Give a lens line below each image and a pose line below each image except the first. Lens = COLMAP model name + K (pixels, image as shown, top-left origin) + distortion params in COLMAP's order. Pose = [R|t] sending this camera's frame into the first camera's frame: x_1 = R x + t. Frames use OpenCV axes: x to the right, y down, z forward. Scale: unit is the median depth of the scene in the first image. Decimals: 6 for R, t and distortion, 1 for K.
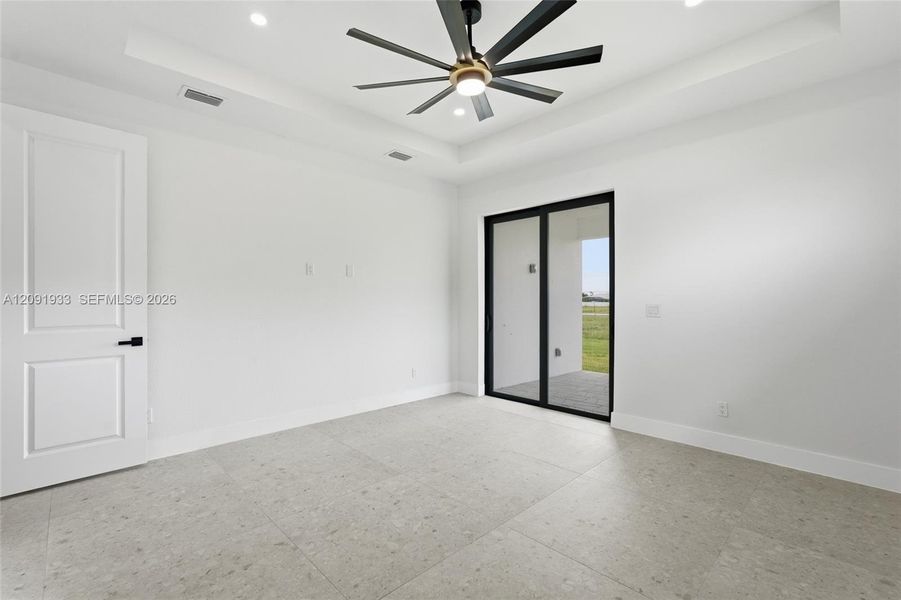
lens RADIAL K [[401.3, 0, 443.5], [0, 401.3, 298.8], [0, 0, 1]] dist [-0.009683, 0.000660]
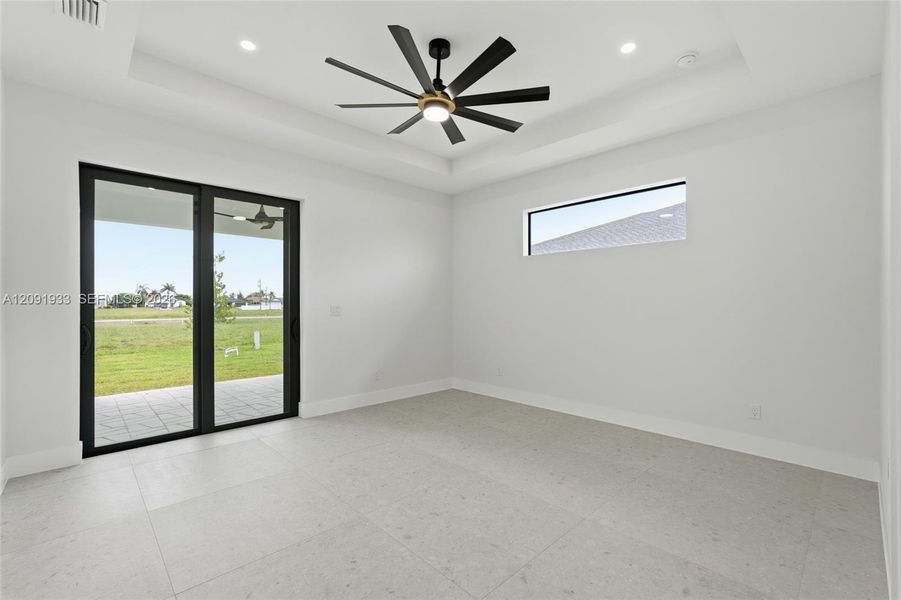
lens RADIAL K [[401.3, 0, 448.5], [0, 401.3, 302.0], [0, 0, 1]] dist [-0.009683, 0.000660]
pose [[-0.003178, 0.002647, 0.999991, -0.790599], [-0.005670, 0.999980, -0.002665, 0.005306], [-0.999979, -0.005678, -0.003163, 0.719774]]
